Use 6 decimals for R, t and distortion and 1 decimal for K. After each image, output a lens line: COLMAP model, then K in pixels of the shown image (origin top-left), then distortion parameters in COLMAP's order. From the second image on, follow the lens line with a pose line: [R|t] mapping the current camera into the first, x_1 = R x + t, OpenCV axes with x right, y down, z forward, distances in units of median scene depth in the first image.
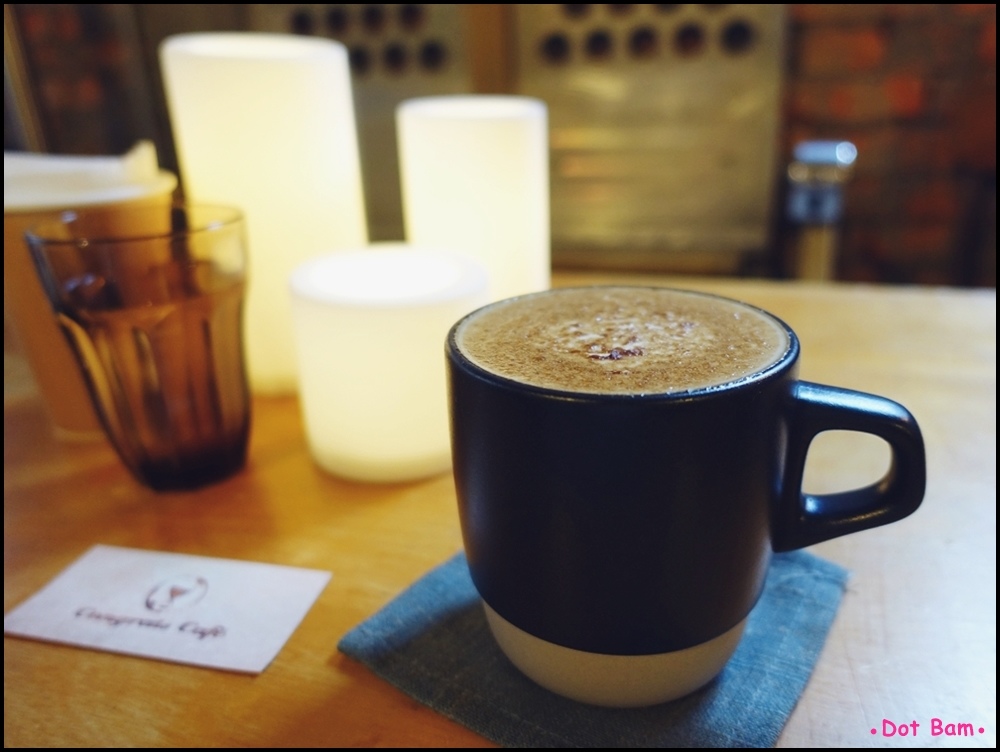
lens RADIAL K [[756.2, 0, 496.4], [0, 756.2, 380.5], [0, 0, 1]] dist [-0.000227, 0.007605]
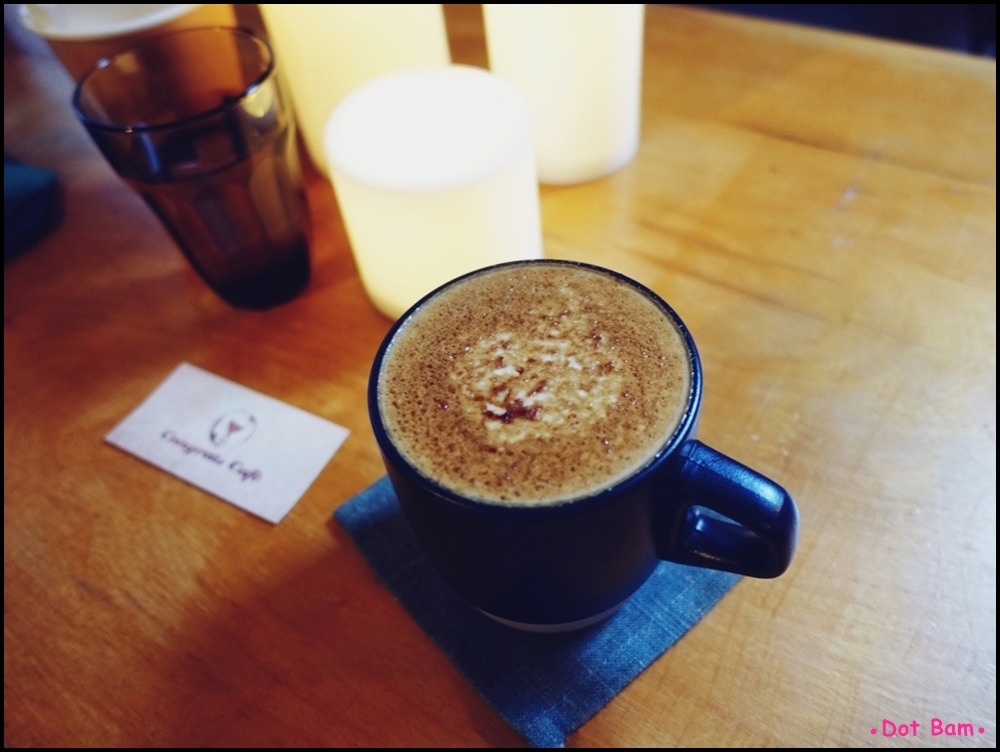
lens RADIAL K [[756.2, 0, 499.9], [0, 756.2, 380.3], [0, 0, 1]] dist [-0.000227, 0.007605]
pose [[0.966194, 0.159681, -0.202414, 0.284792], [-0.042187, 0.872446, 0.486887, -0.481352], [0.254342, -0.461888, 0.849688, 0.089806]]
